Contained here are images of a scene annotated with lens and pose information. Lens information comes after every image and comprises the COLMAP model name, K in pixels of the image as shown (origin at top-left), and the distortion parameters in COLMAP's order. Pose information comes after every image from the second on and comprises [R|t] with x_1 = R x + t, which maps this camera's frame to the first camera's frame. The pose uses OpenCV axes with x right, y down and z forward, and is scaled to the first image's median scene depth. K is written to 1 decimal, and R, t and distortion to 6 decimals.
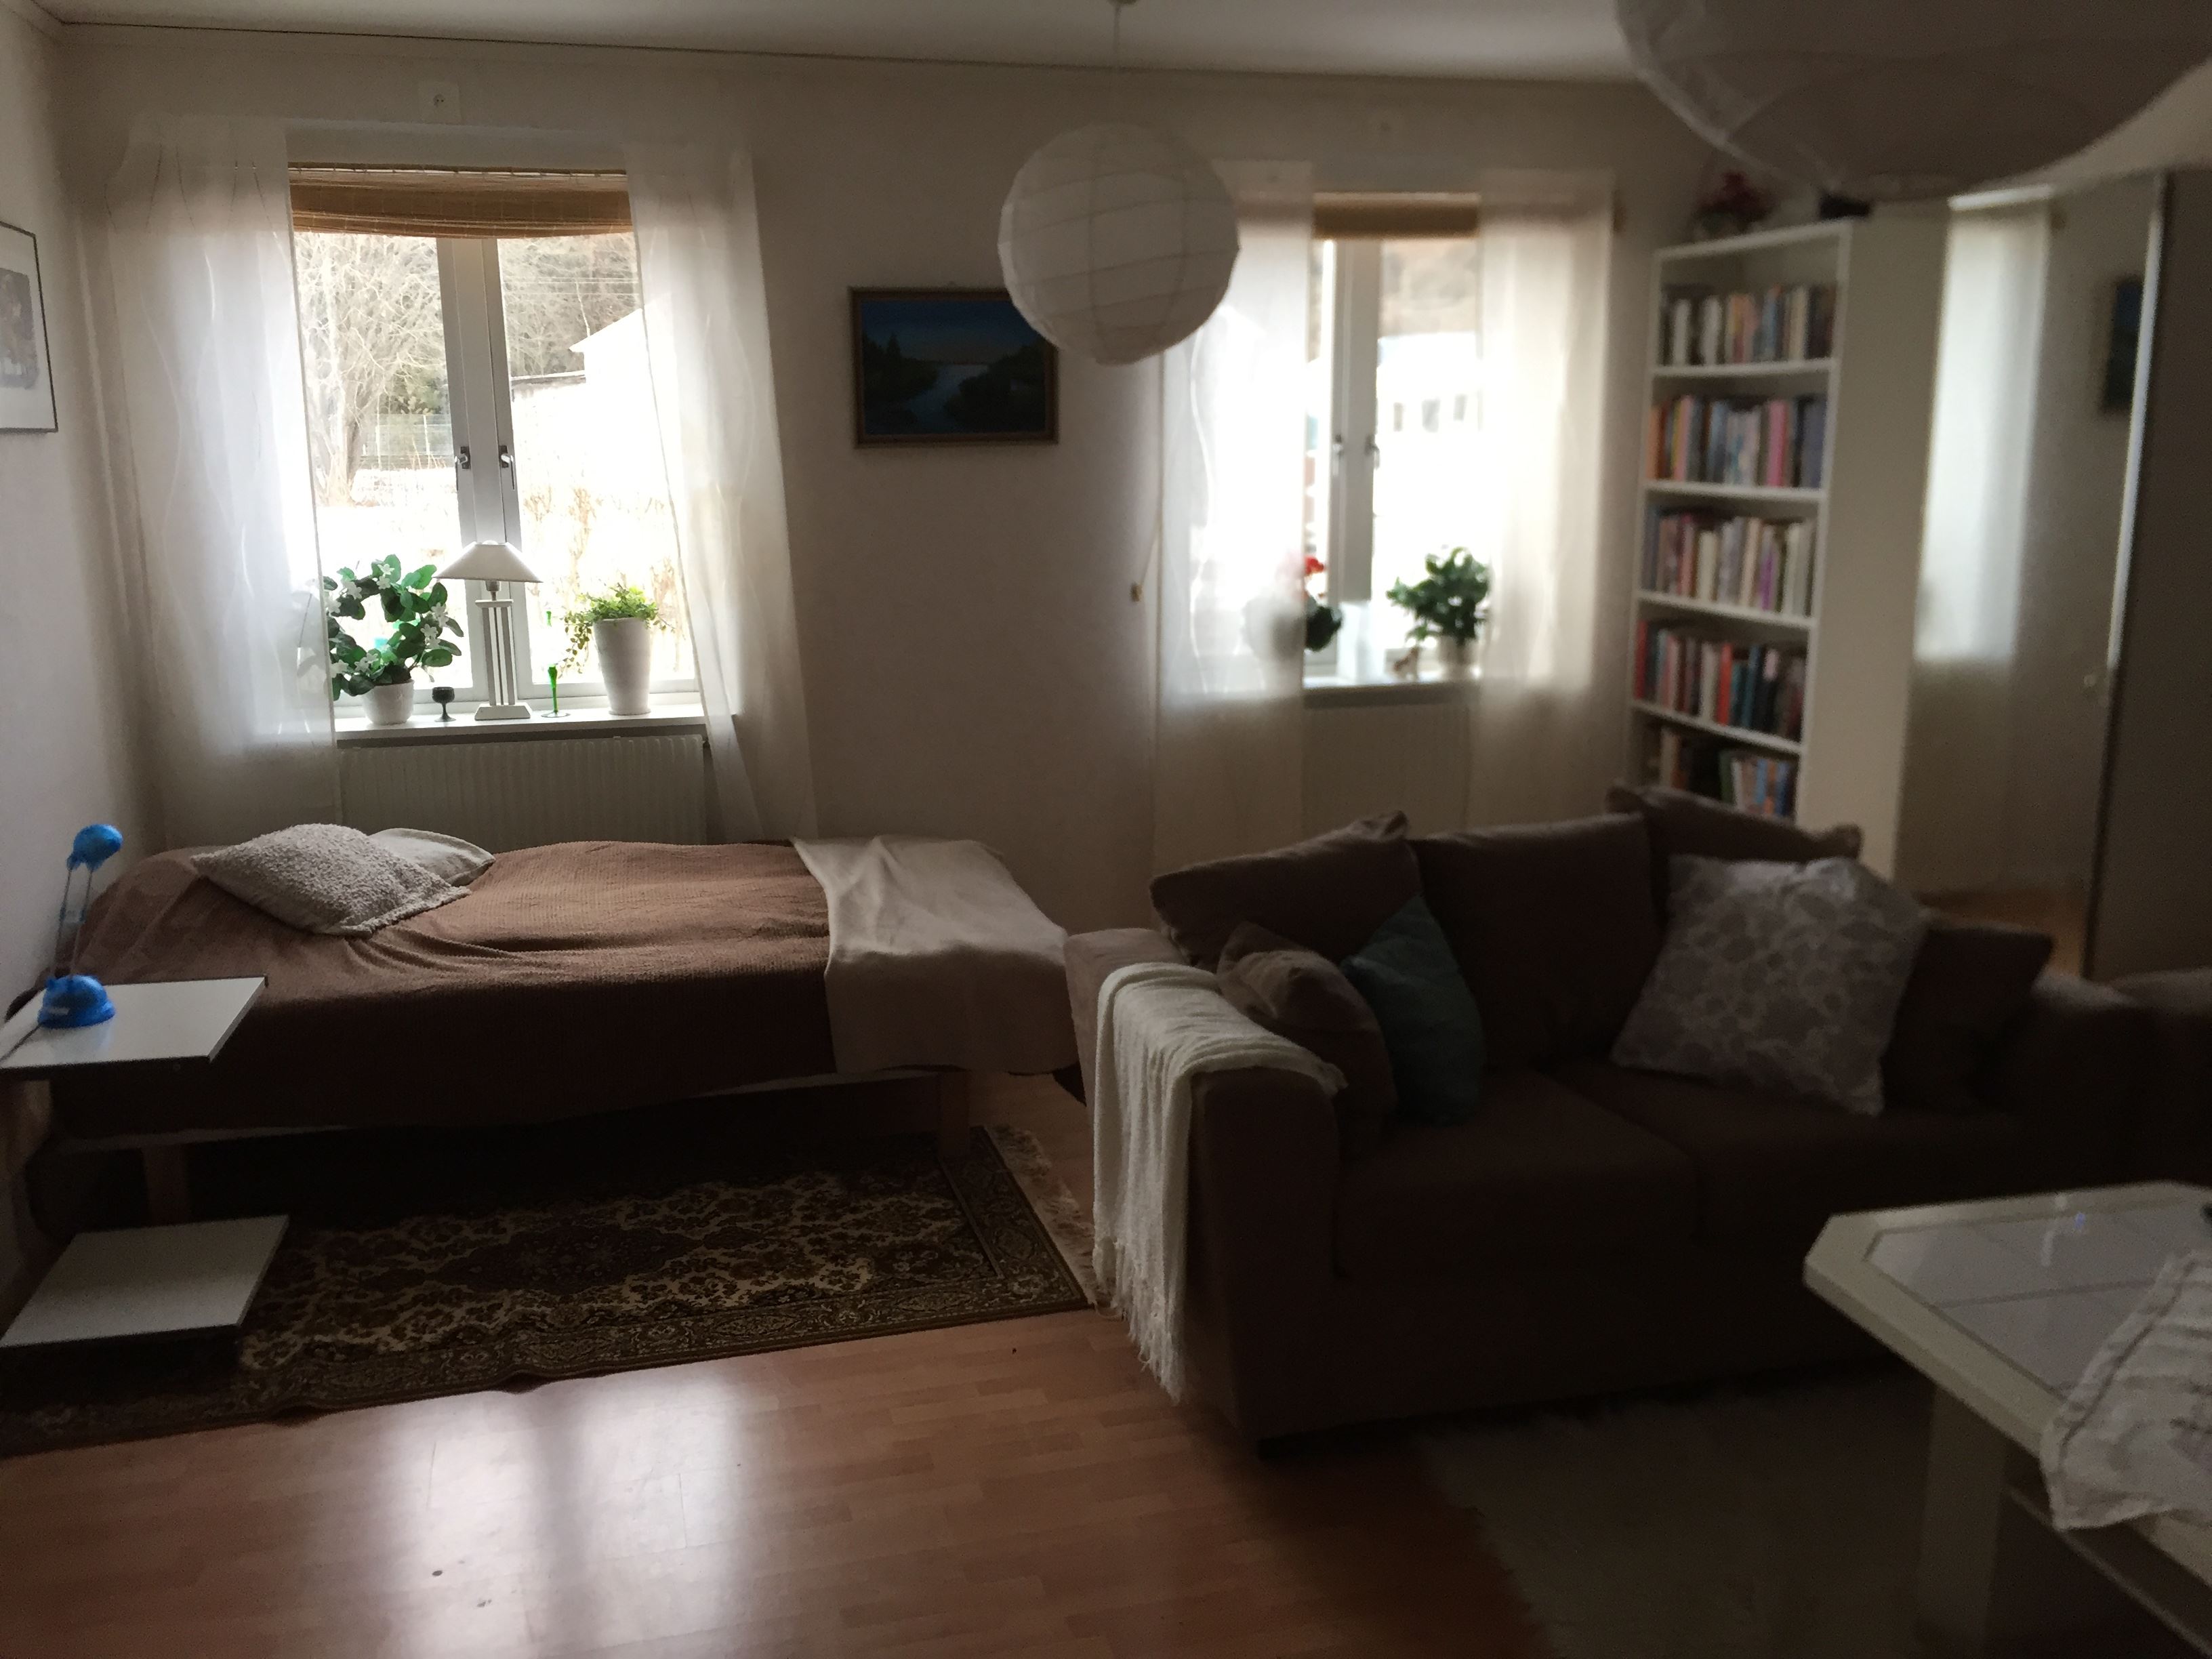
lens RADIAL K [[1883.4, 0, 1106.0], [0, 1883.4, 829.5], [0, 0, 1]] dist [0.028760, 0.001650]
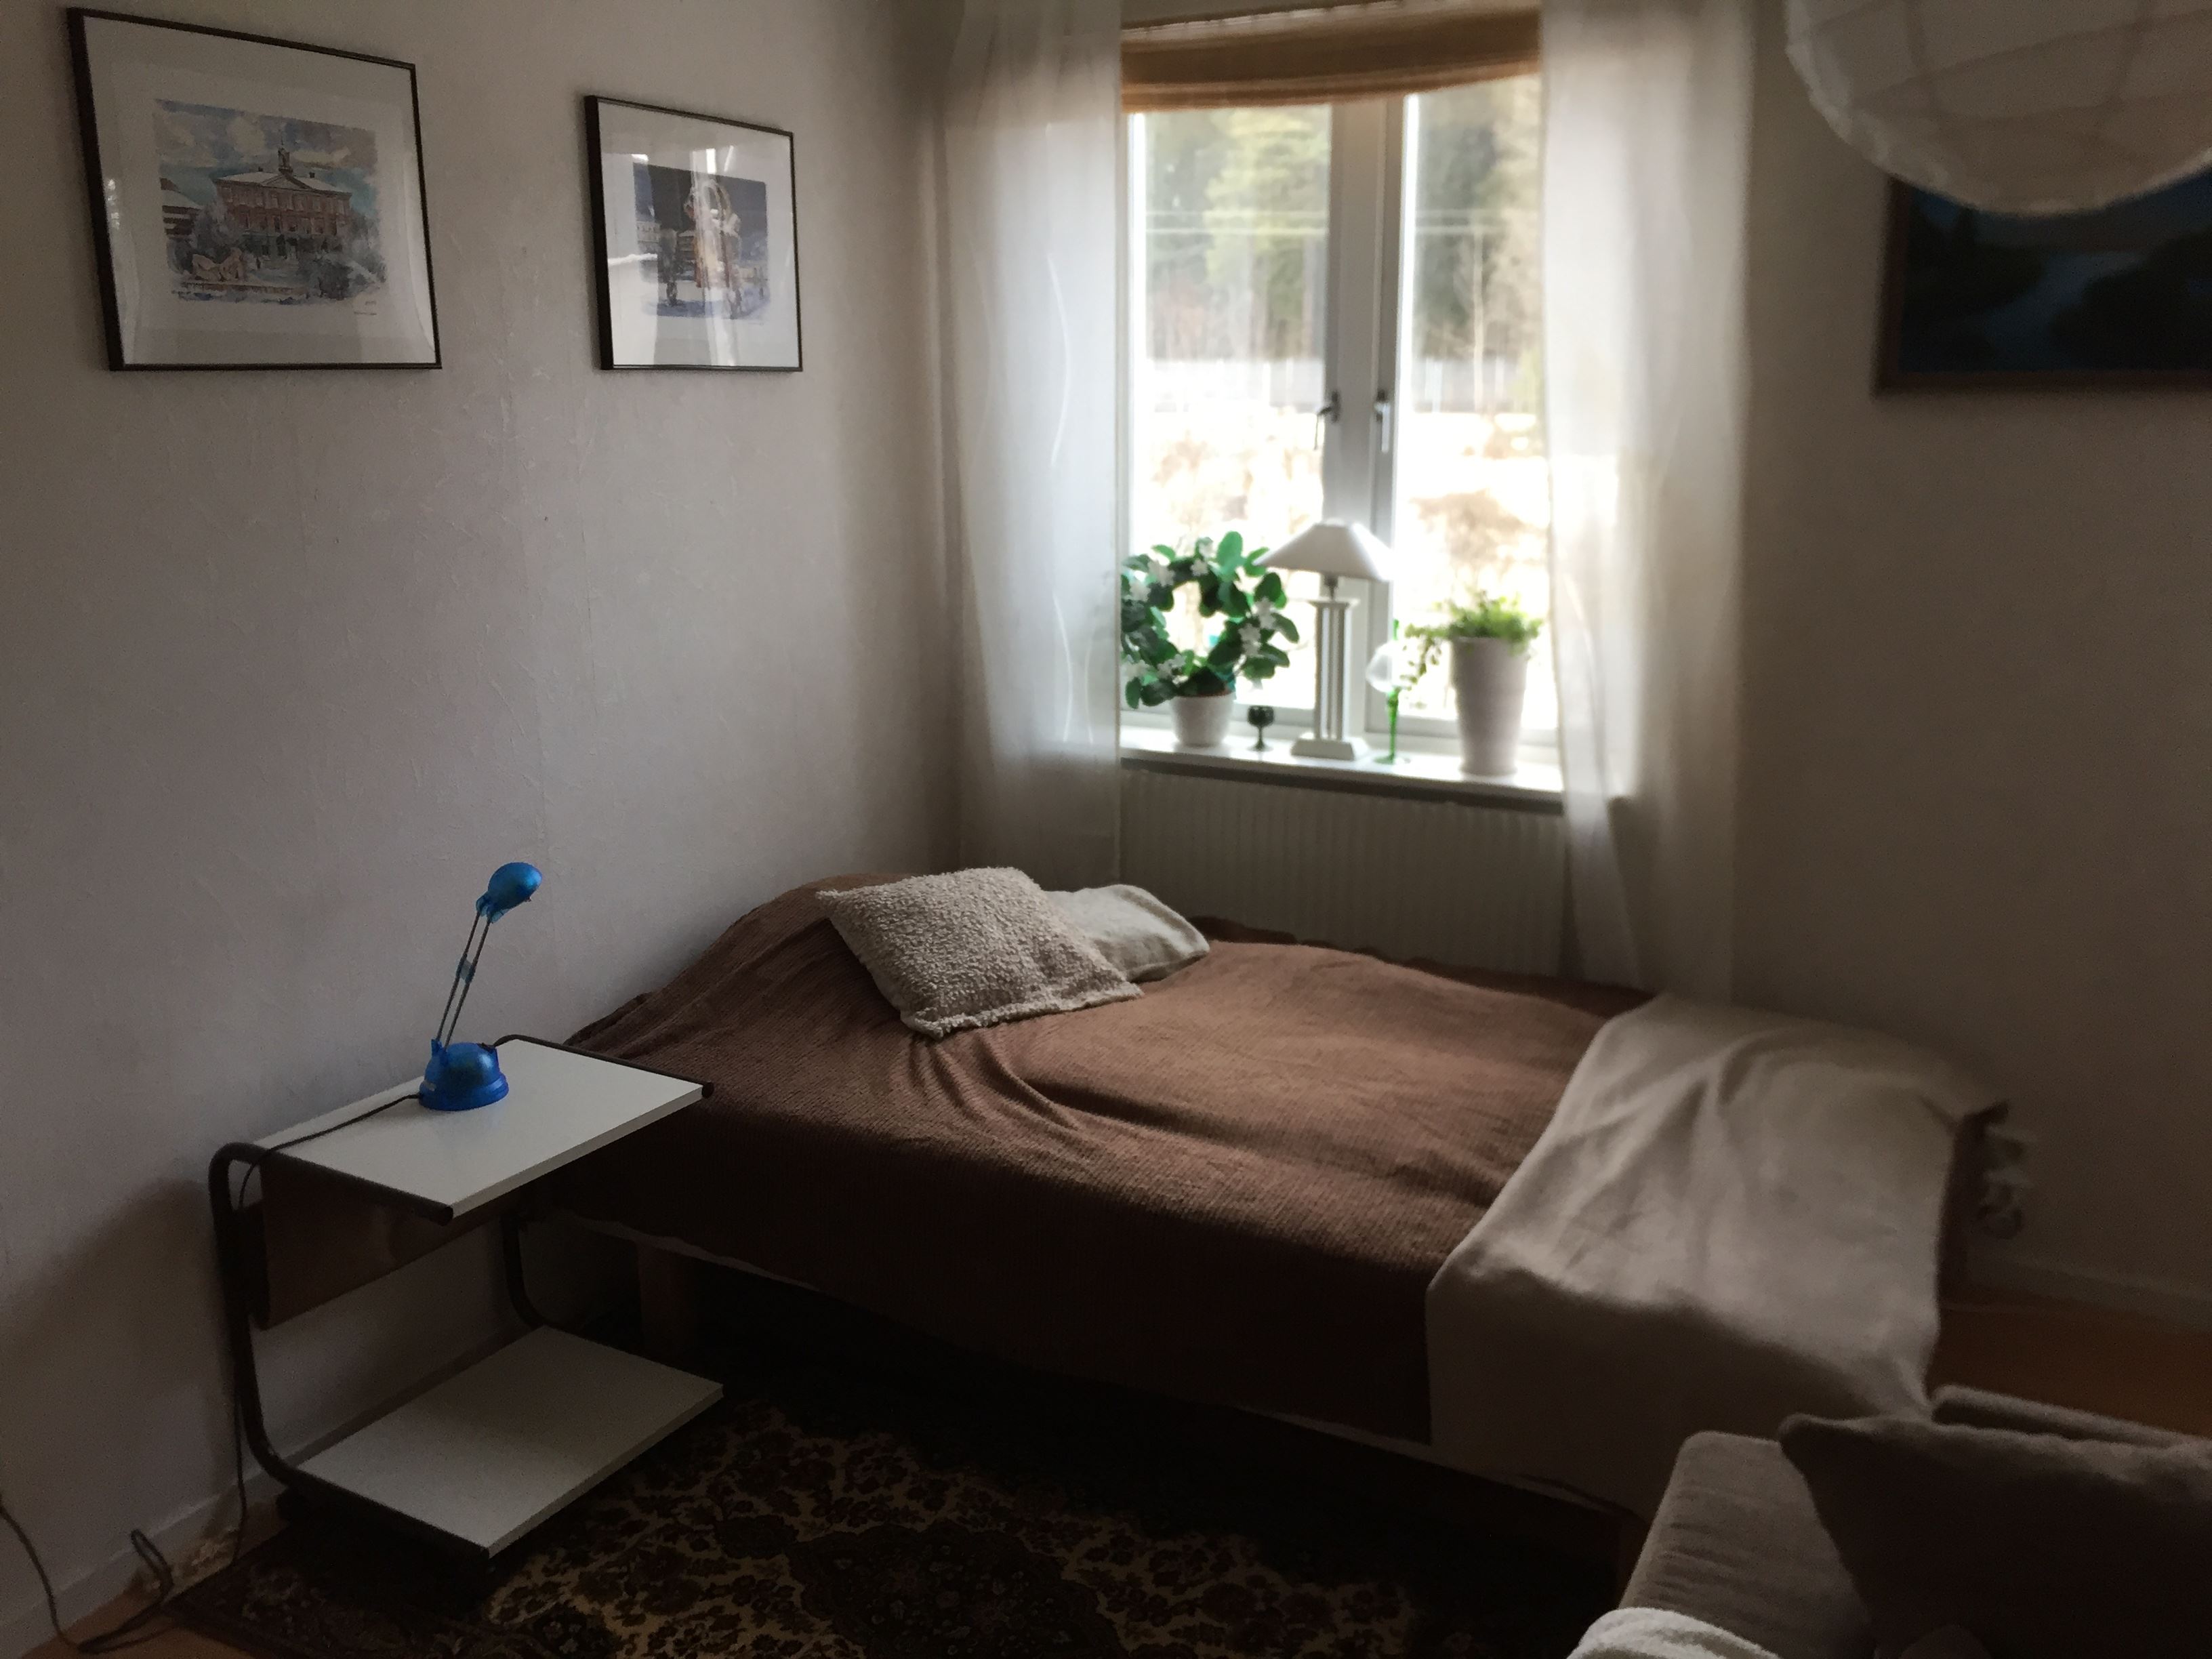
lens RADIAL K [[1883.4, 0, 1106.0], [0, 1883.4, 829.5], [0, 0, 1]] dist [0.028760, 0.001650]
pose [[0.734579, 0.162607, -0.658751, 0.122894], [-0.145415, 0.986030, 0.081240, -0.083894], [0.662758, 0.036115, 0.747962, 0.410697]]
